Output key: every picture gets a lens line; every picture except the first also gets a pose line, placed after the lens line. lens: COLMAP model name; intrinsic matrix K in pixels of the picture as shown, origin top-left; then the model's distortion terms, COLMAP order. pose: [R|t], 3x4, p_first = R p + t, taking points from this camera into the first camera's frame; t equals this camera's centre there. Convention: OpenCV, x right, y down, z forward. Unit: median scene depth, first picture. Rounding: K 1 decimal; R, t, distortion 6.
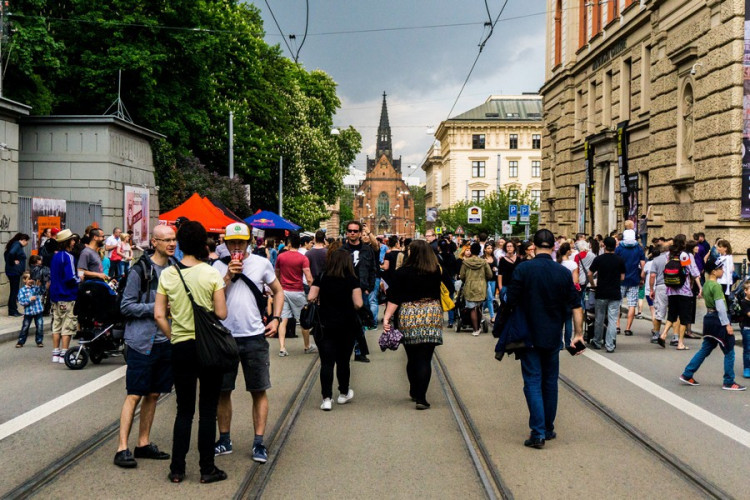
lens RADIAL K [[1309.0, 0, 342.0], [0, 1309.0, 250.1], [0, 0, 1]] dist [0.029079, 0.035290]
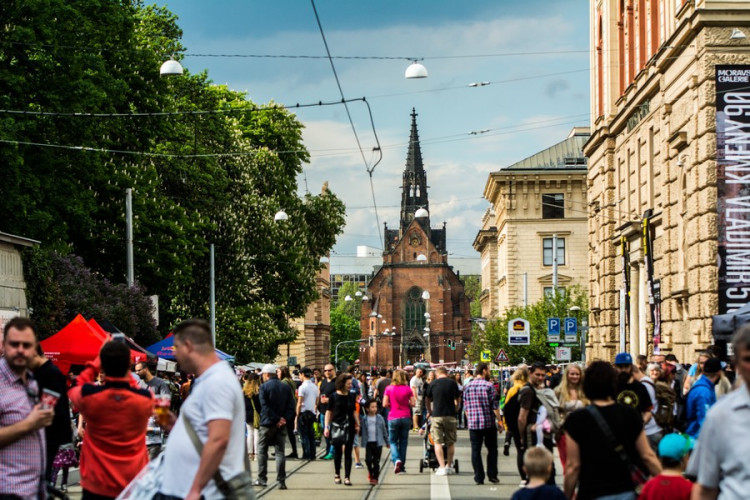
lens RADIAL K [[2560.5, 0, 398.1], [0, 2560.5, 249.8], [0, 0, 1]] dist [-0.057529, -1.432003]
pose [[0.999778, -0.015677, 0.014084, 0.030484], [0.016453, 0.998250, -0.056795, 0.003439], [-0.013169, 0.057014, 0.998287, -0.279272]]
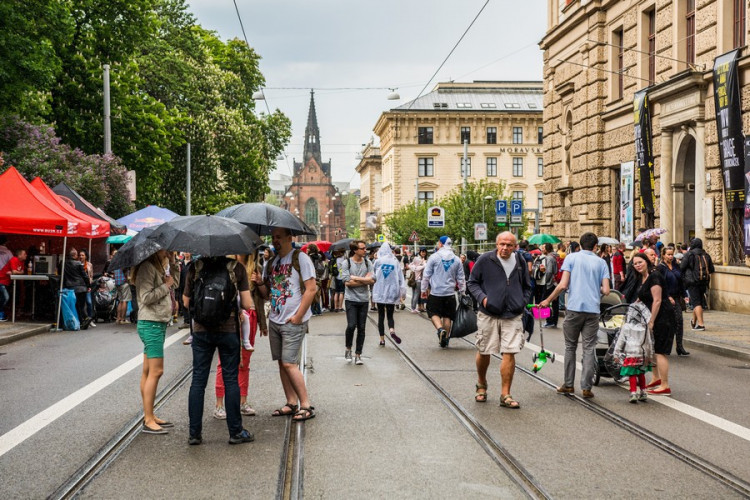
lens RADIAL K [[1321.2, 0, 406.7], [0, 1321.2, 211.8], [0, 0, 1]] dist [0.156514, 0.013069]
pose [[0.994332, -0.004805, 0.106208, -0.001741], [0.008765, 0.999282, -0.036848, -0.000828], [-0.105954, 0.037570, 0.993661, 0.239861]]
